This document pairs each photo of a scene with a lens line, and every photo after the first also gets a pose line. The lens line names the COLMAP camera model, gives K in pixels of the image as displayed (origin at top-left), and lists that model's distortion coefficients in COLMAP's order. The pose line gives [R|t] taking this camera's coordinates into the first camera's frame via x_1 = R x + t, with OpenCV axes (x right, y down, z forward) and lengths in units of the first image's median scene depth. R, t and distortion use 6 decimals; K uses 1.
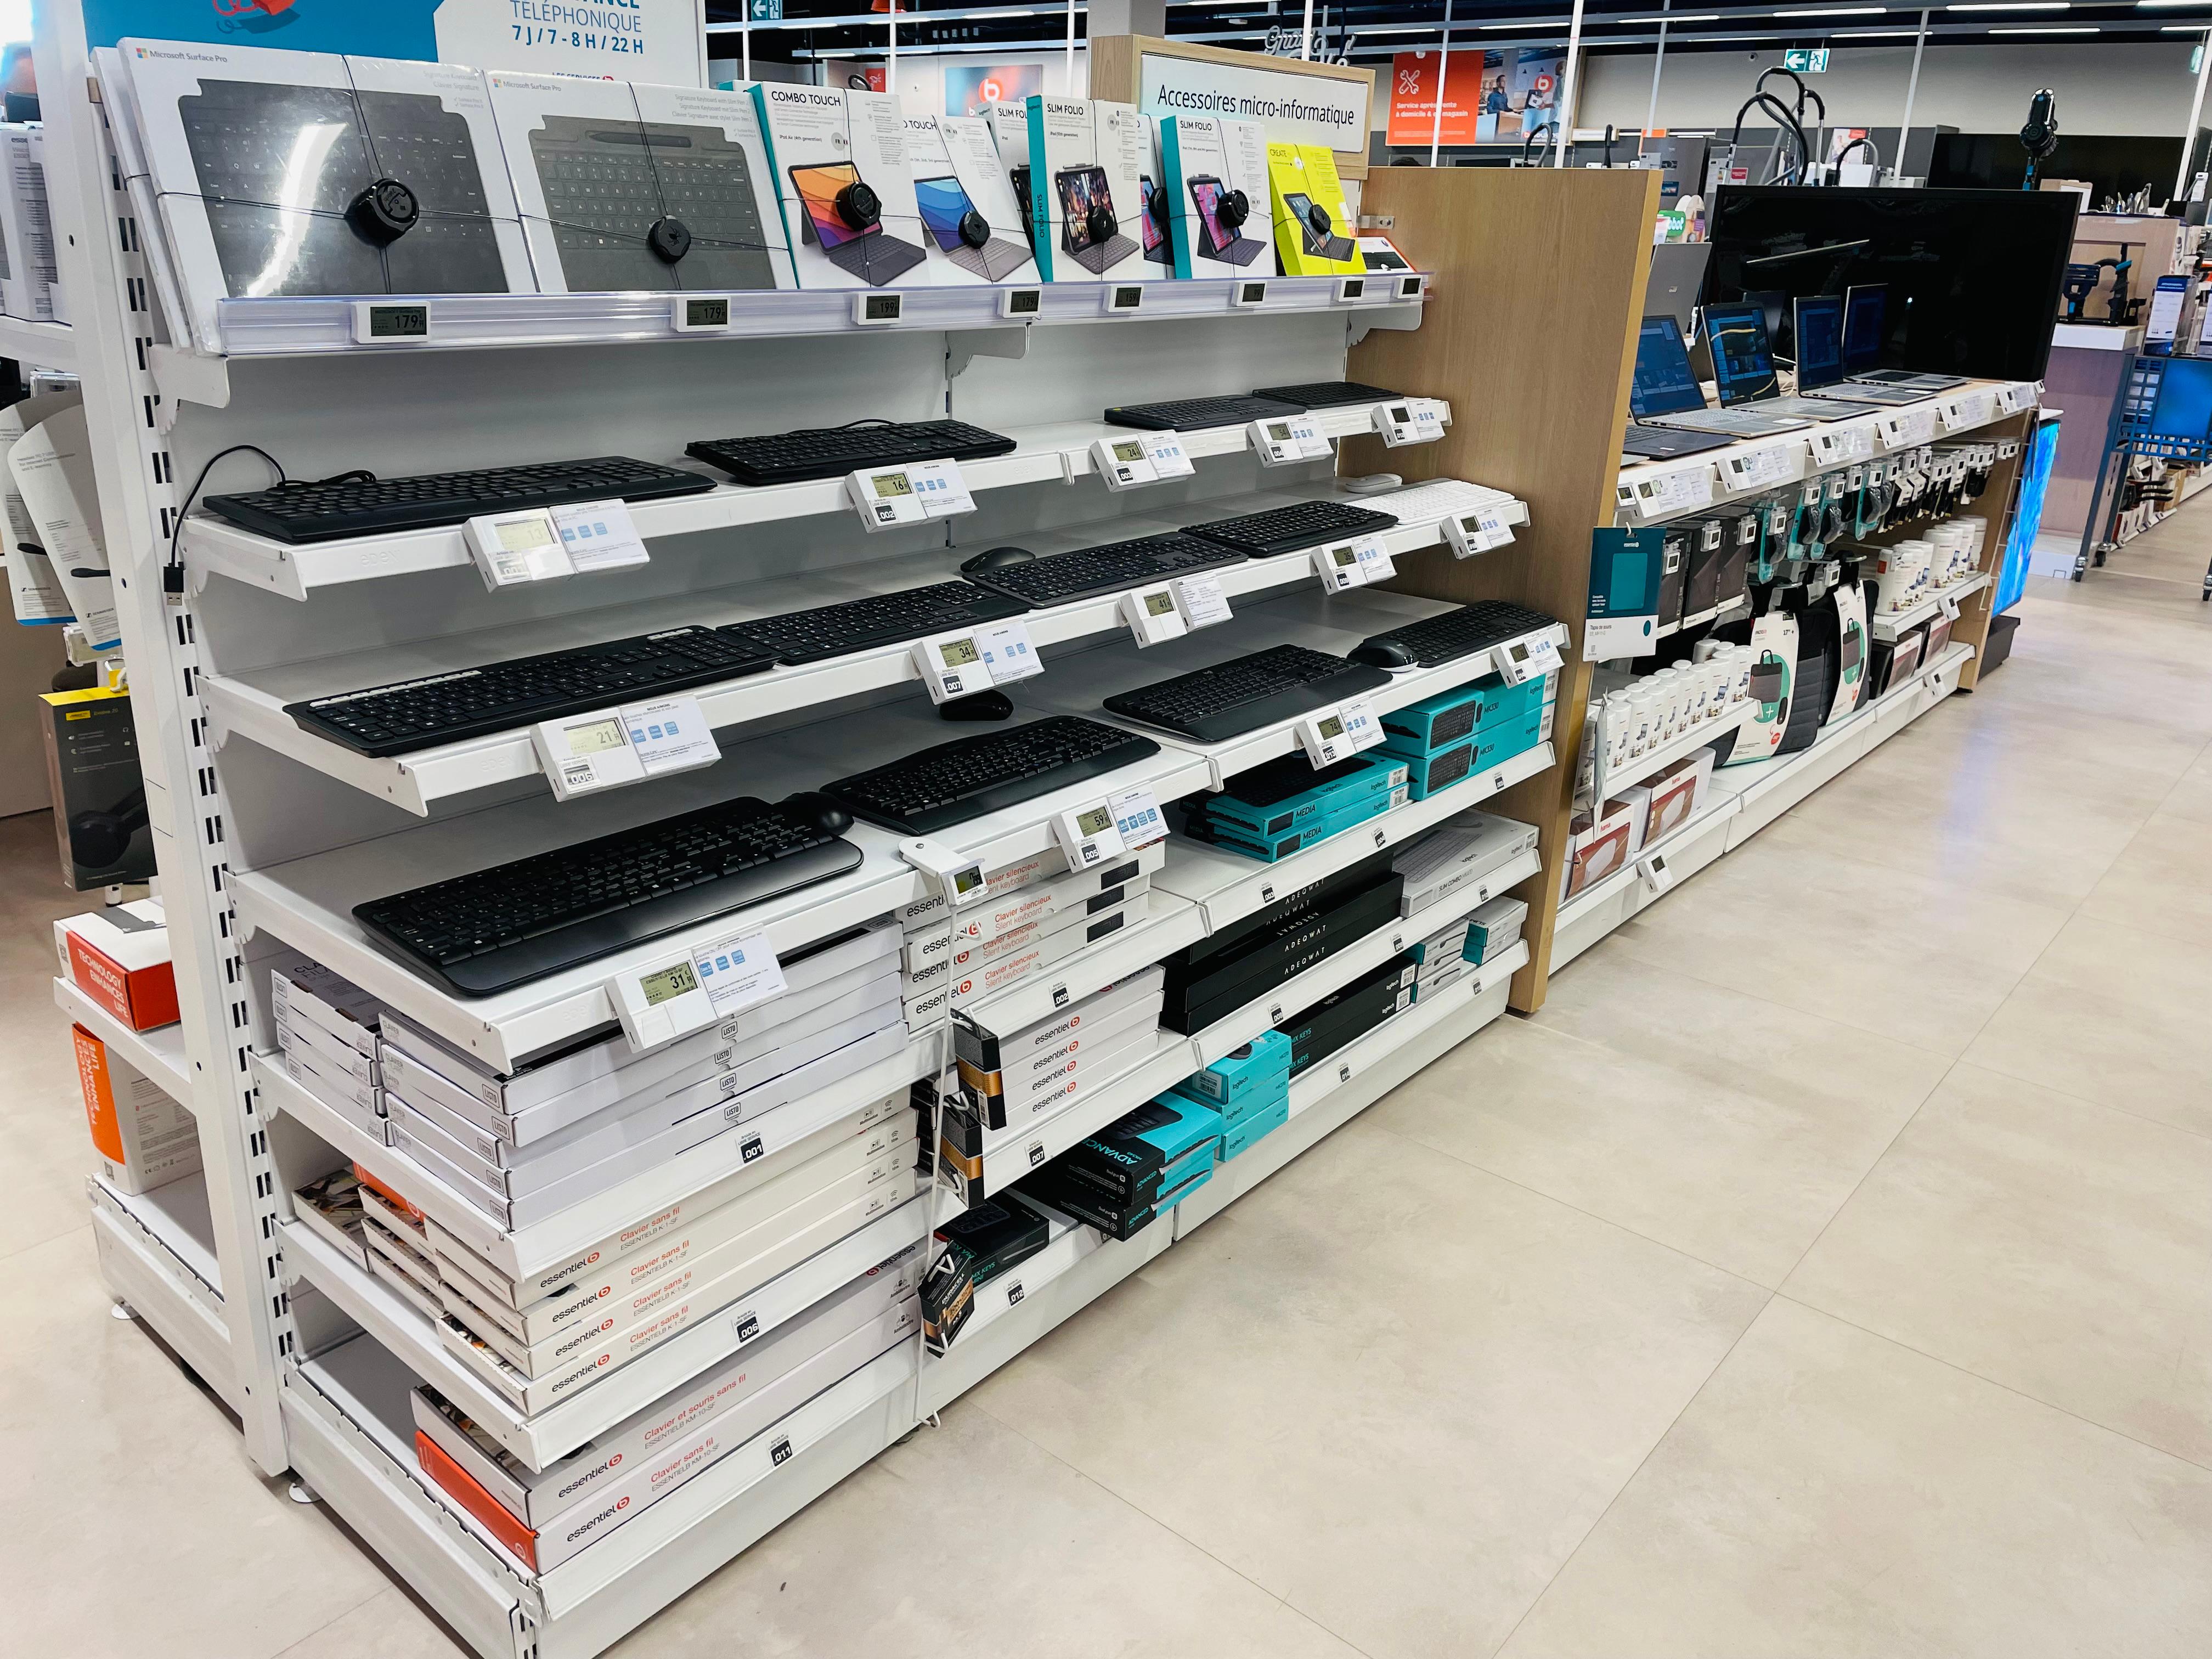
lens RADIAL K [[1680.1, 0, 1100.9], [0, 1680.1, 823.8], [0, 0, 1]] dist [0.092250, -0.107204]
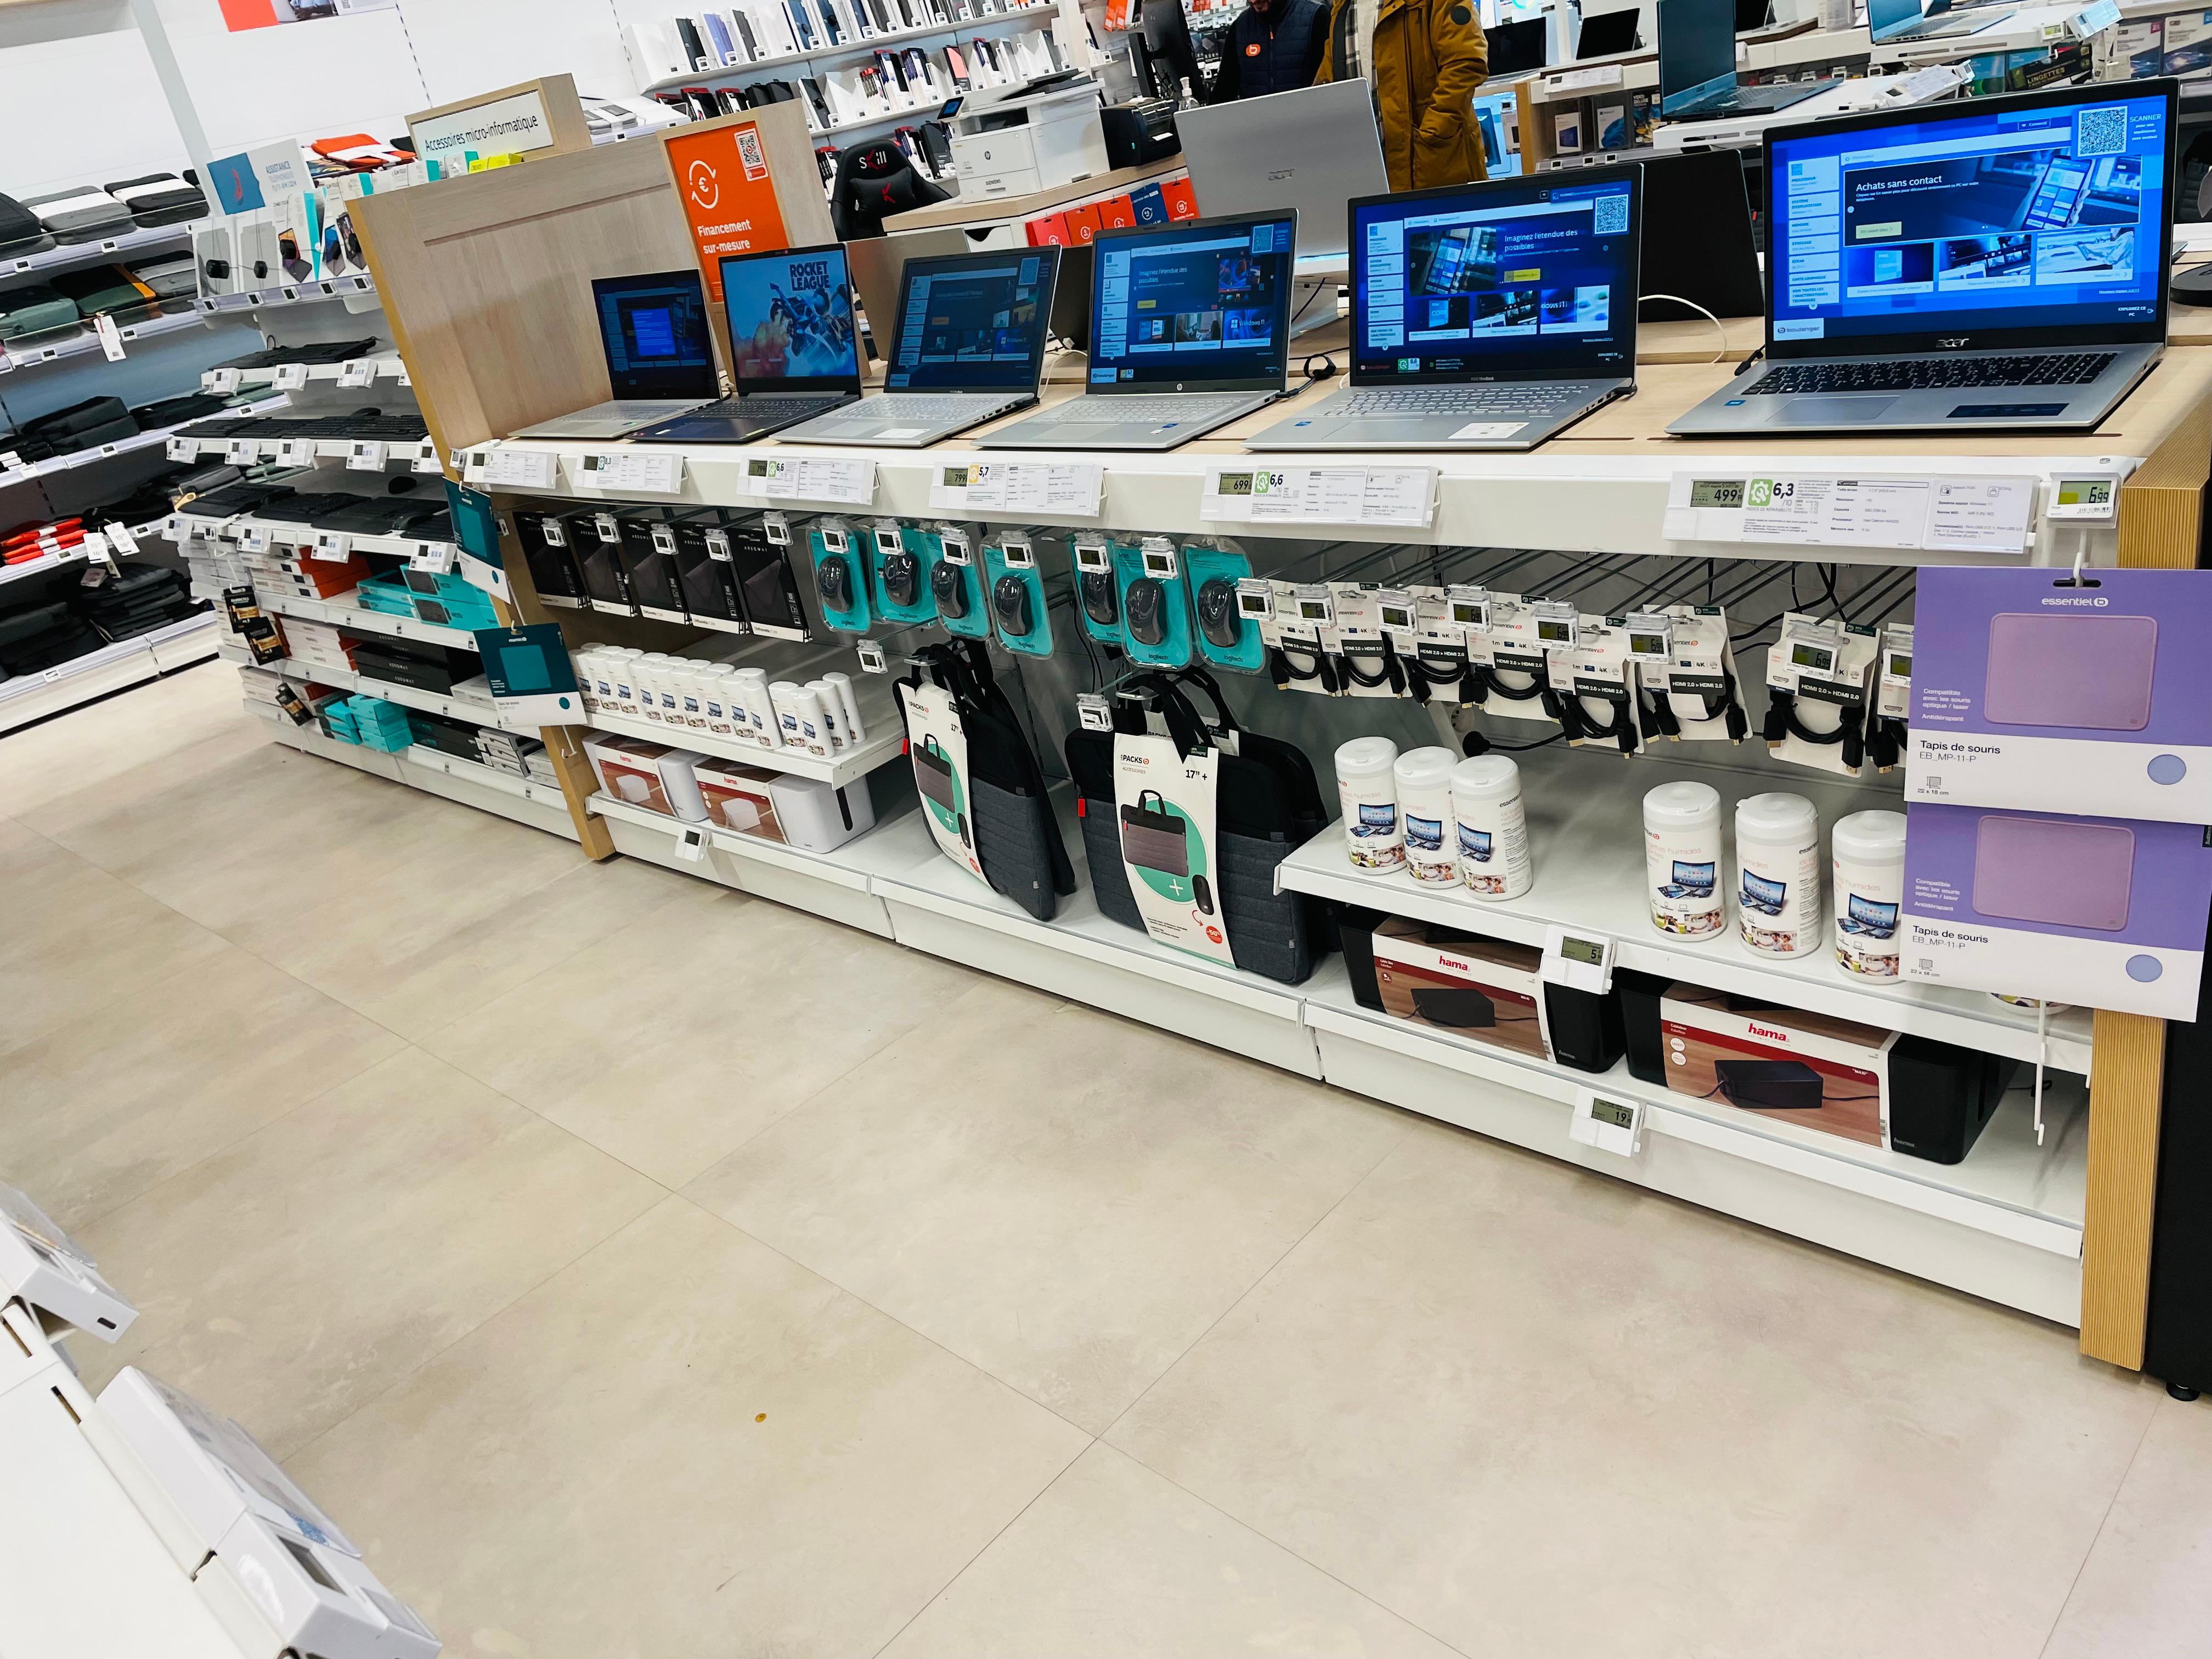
lens RADIAL K [[1680.1, 0, 1111.5], [0, 1680.1, 827.0], [0, 0, 1]] dist [0.092250, -0.107204]
pose [[-0.070486, 0.402110, -0.912874, 1.282623], [-0.154800, 0.899654, 0.408239, -0.451893], [0.985428, 0.170088, -0.001166, 1.297496]]
